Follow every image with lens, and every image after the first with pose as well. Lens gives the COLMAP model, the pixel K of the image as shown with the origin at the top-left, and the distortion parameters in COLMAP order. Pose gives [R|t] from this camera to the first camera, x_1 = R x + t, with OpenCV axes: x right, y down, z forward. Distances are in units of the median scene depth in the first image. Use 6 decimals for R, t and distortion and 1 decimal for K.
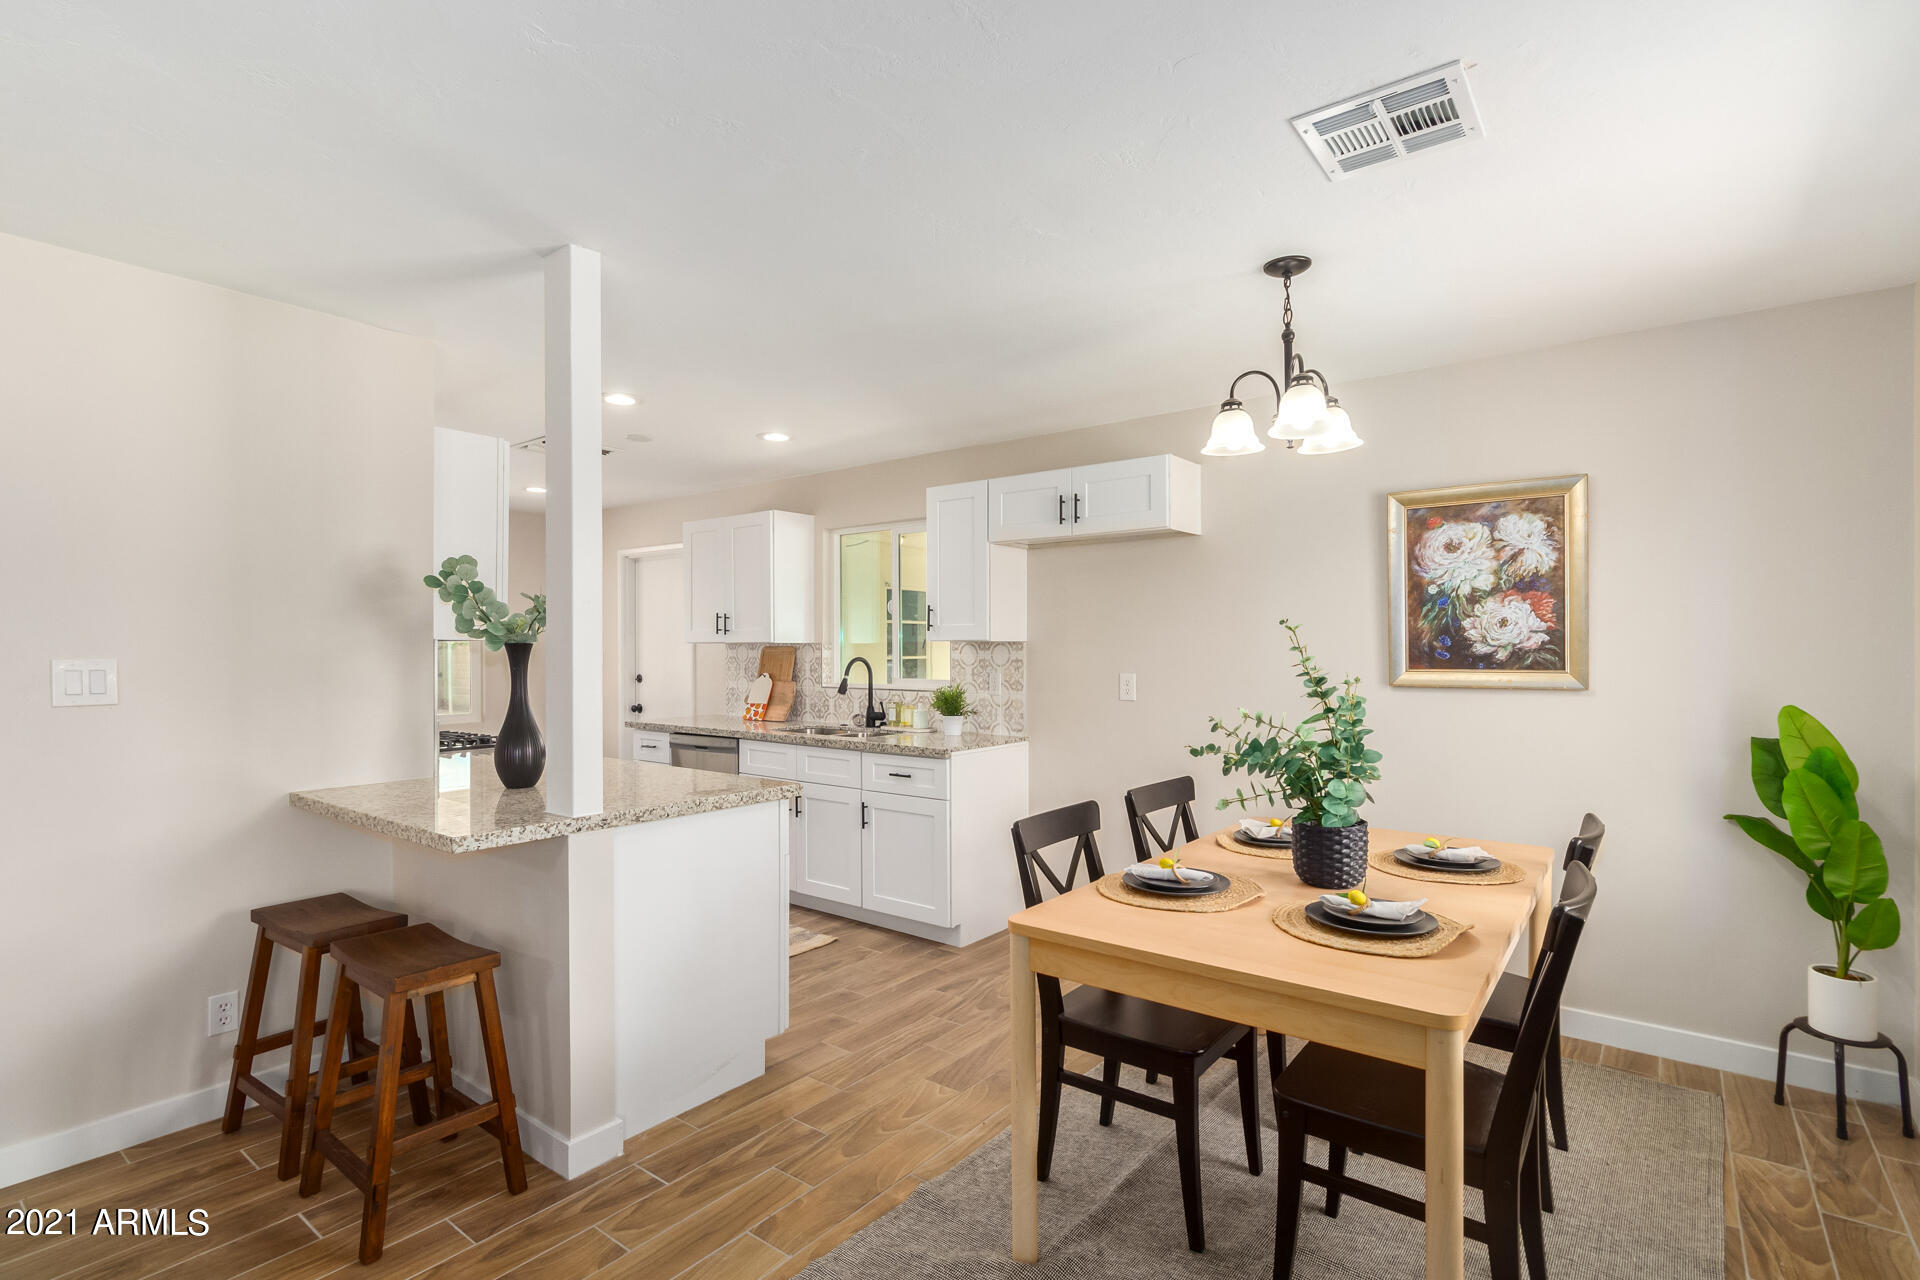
lens RADIAL K [[916.1, 0, 956.0], [0, 916.1, 659.8], [0, 0, 1]] dist [-0.001089, -0.000085]
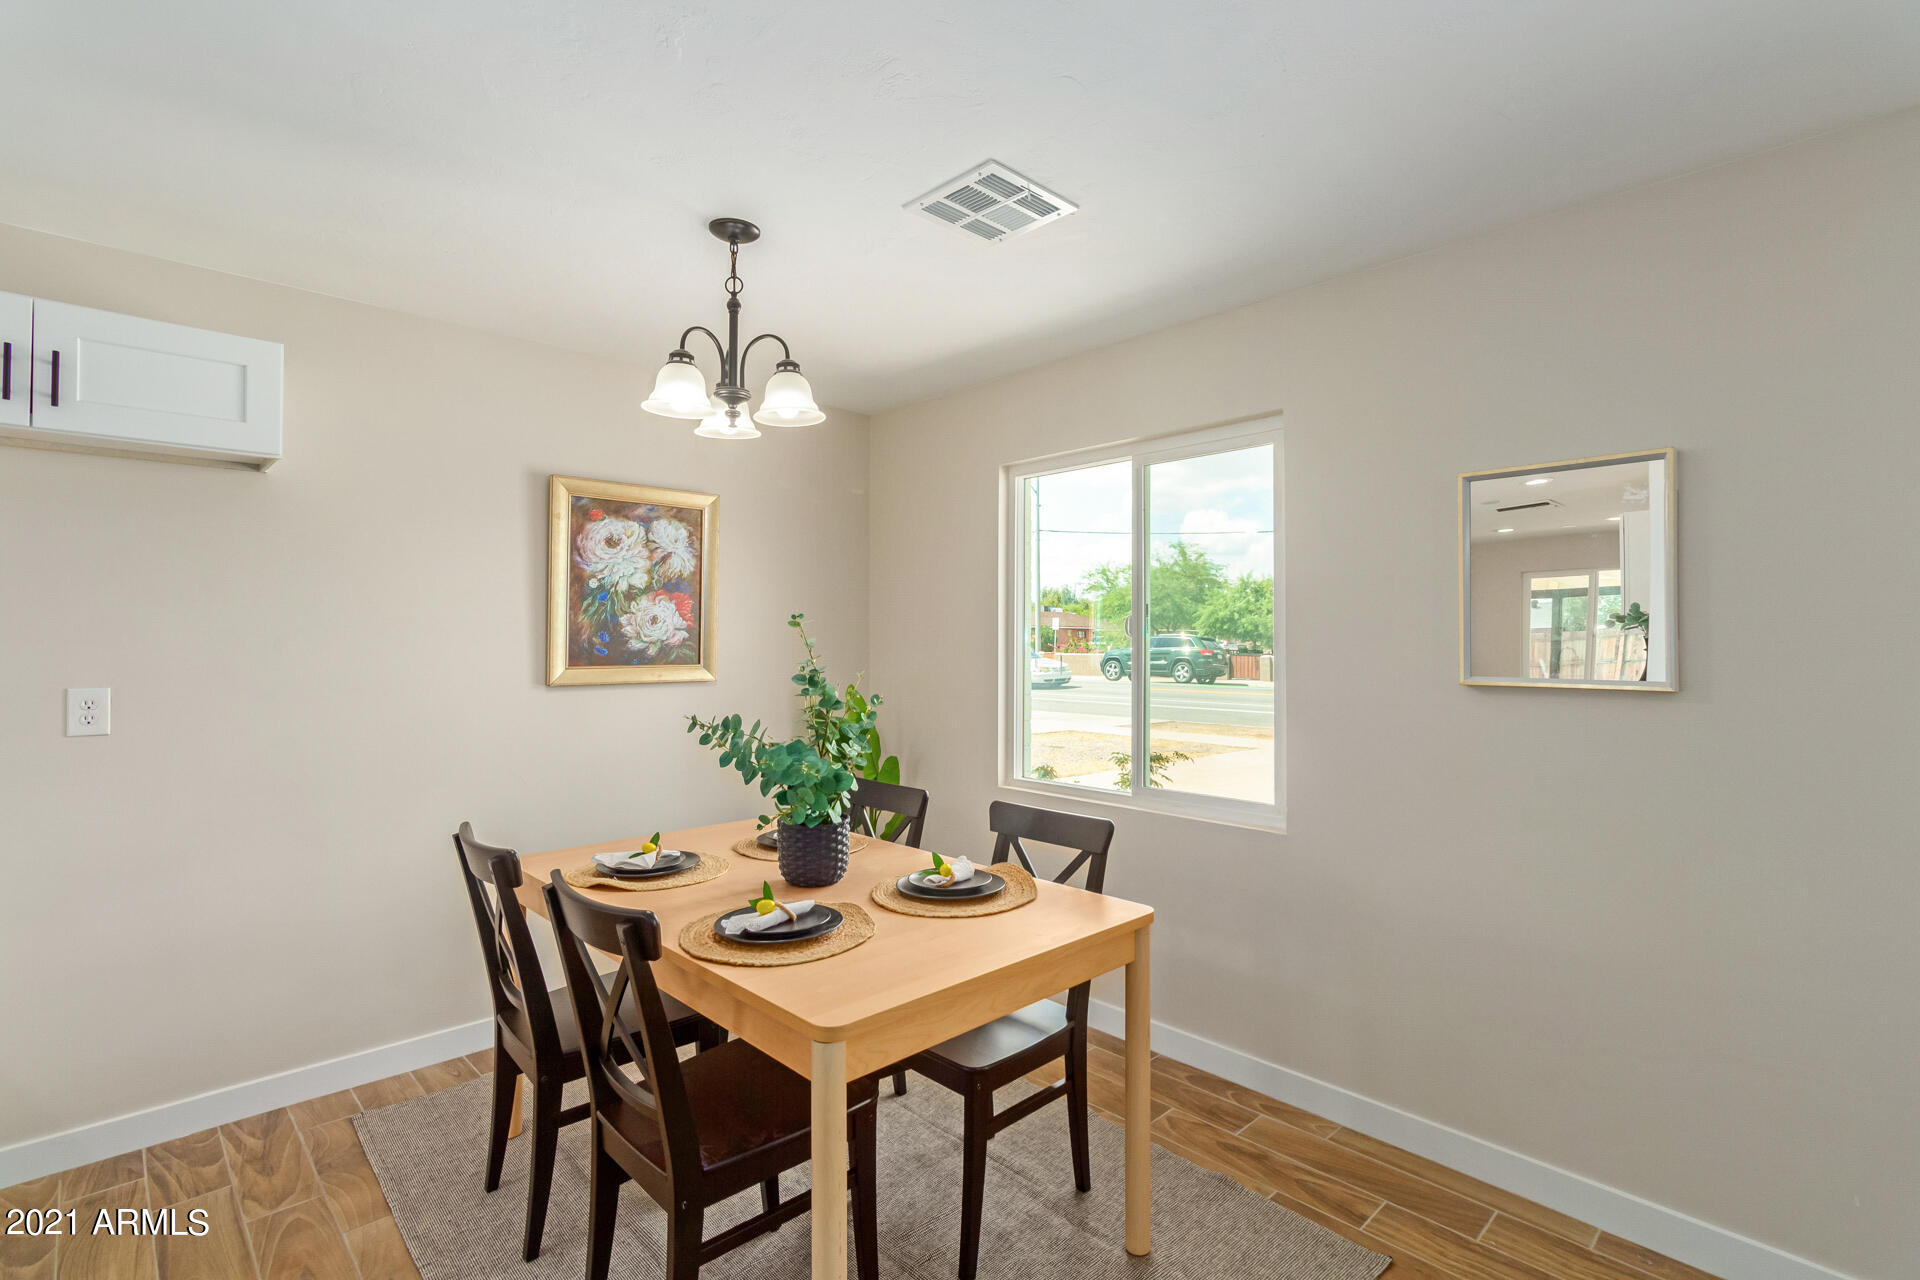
lens RADIAL K [[903.5, 0, 996.0], [0, 903.5, 632.9], [0, 0, 1]] dist [-0.000512, -0.000117]
pose [[0.131025, 0.013802, 0.991283, -0.374512], [0.010403, 0.999829, -0.015296, -0.005731], [-0.991324, 0.012317, 0.130859, 0.465416]]
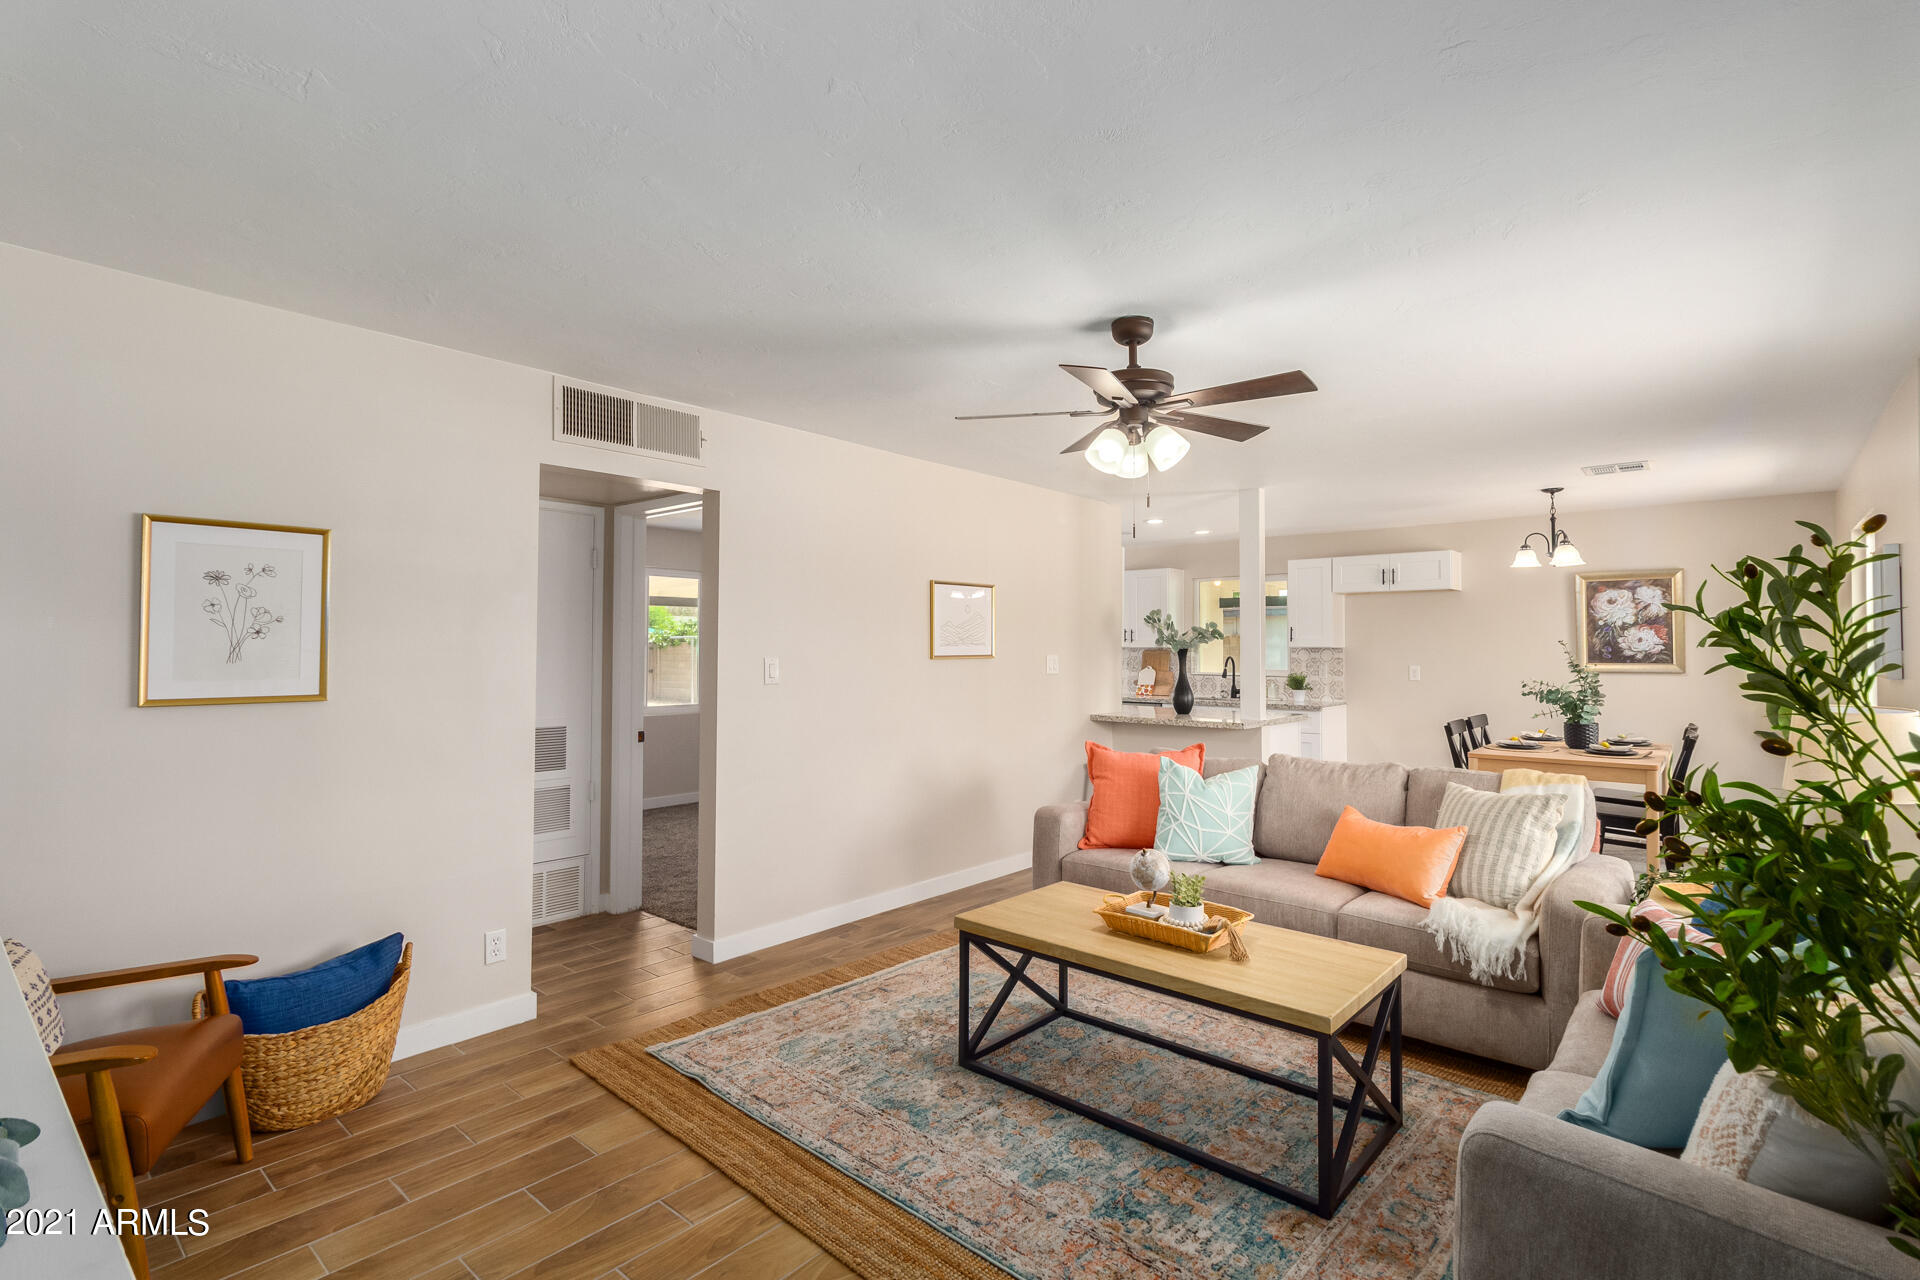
lens RADIAL K [[893.9, 0, 960.0], [0, 893.9, 640.0], [0, 0, 1]] dist [-0.001124, 0.000125]
pose [[0.998464, 0.002138, -0.055366, -0.768838], [-0.003427, 0.999725, -0.023196, 0.010079], [0.055301, 0.023350, 0.998197, -1.019548]]
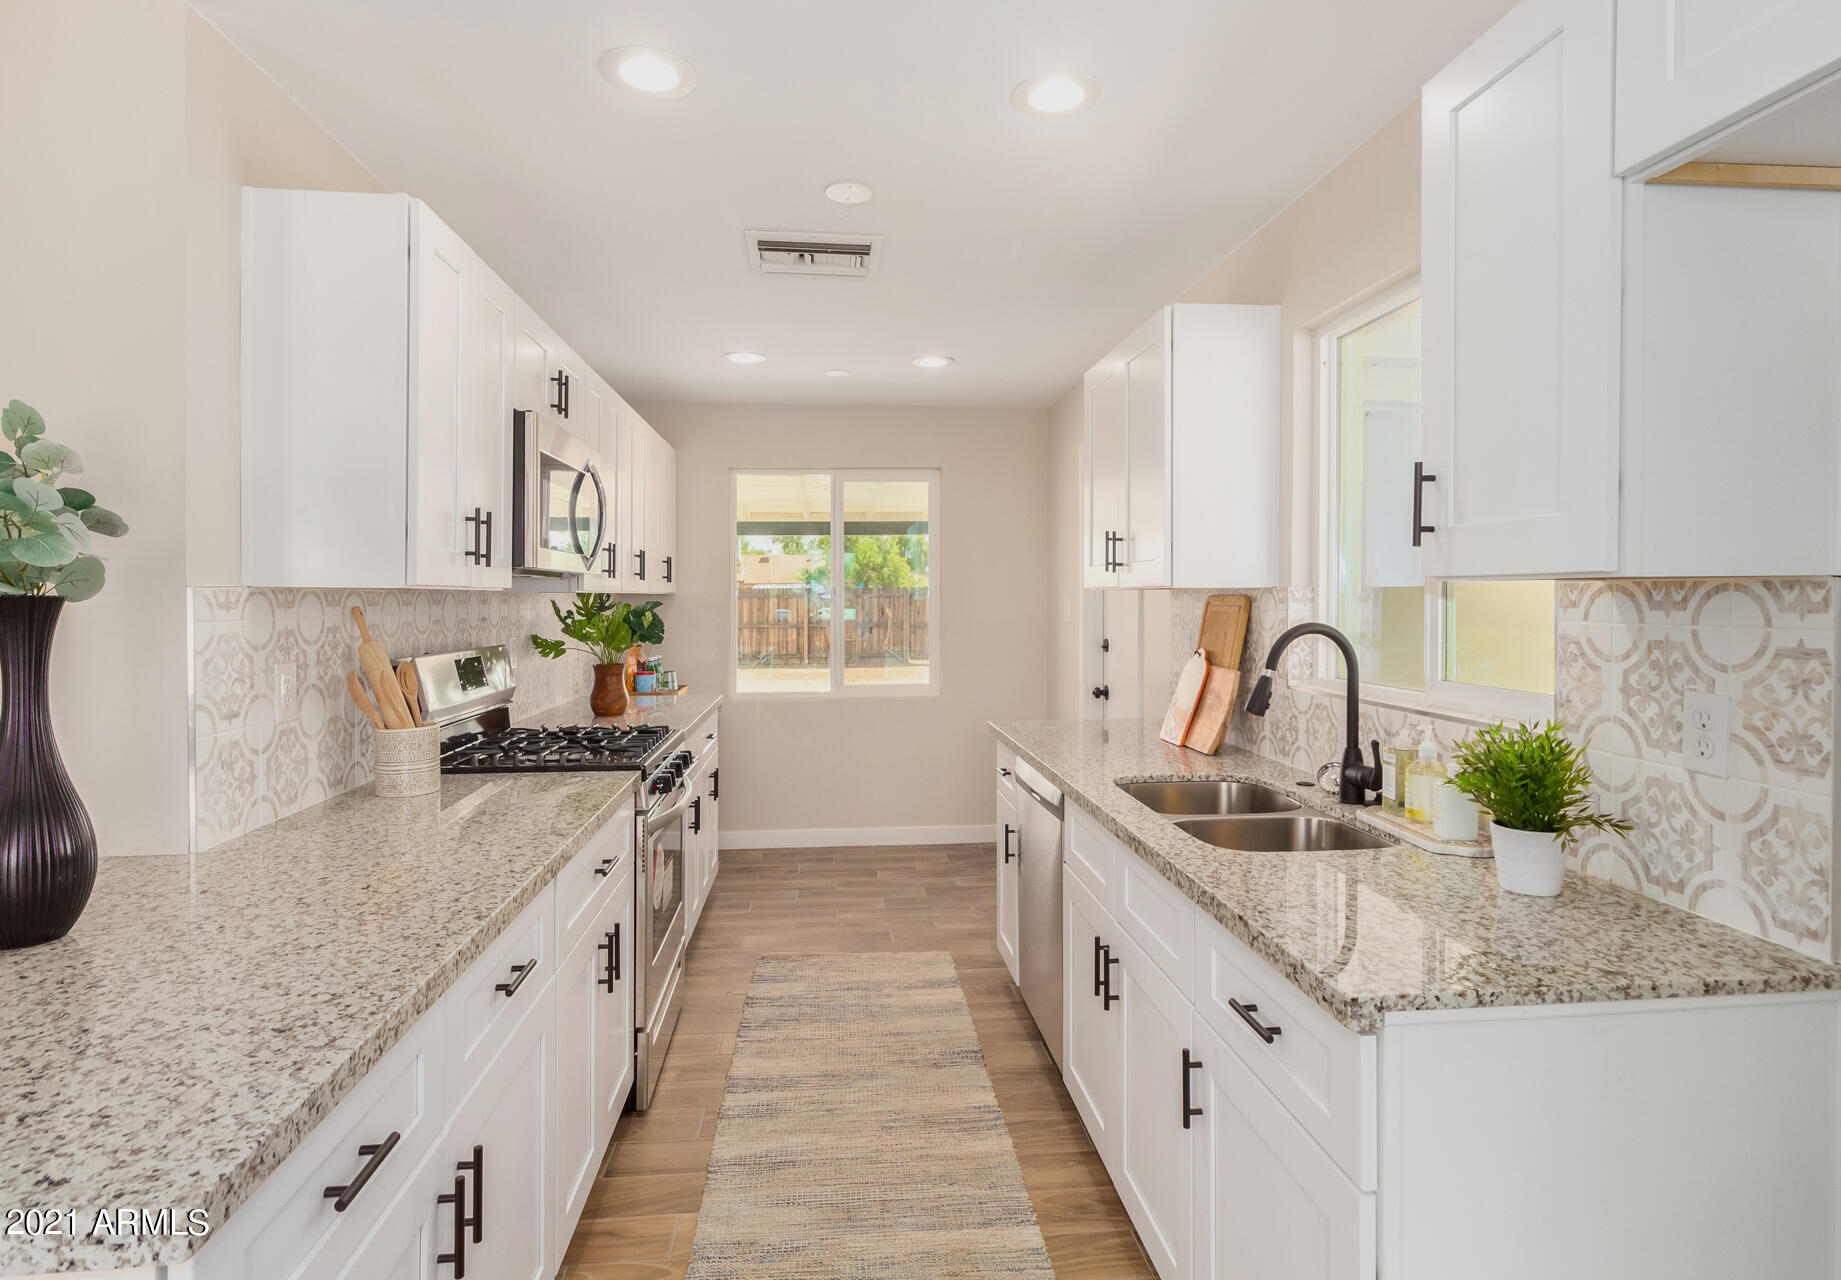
lens RADIAL K [[988.4, 0, 925.3], [0, 988.4, 633.1], [0, 0, 1]] dist [-0.019648, -0.000018]
pose [[0.699369, 0.024643, -0.714336, 0.120621], [-0.007074, 0.999595, 0.027558, -0.013488], [0.714726, -0.014220, 0.699260, 0.887211]]
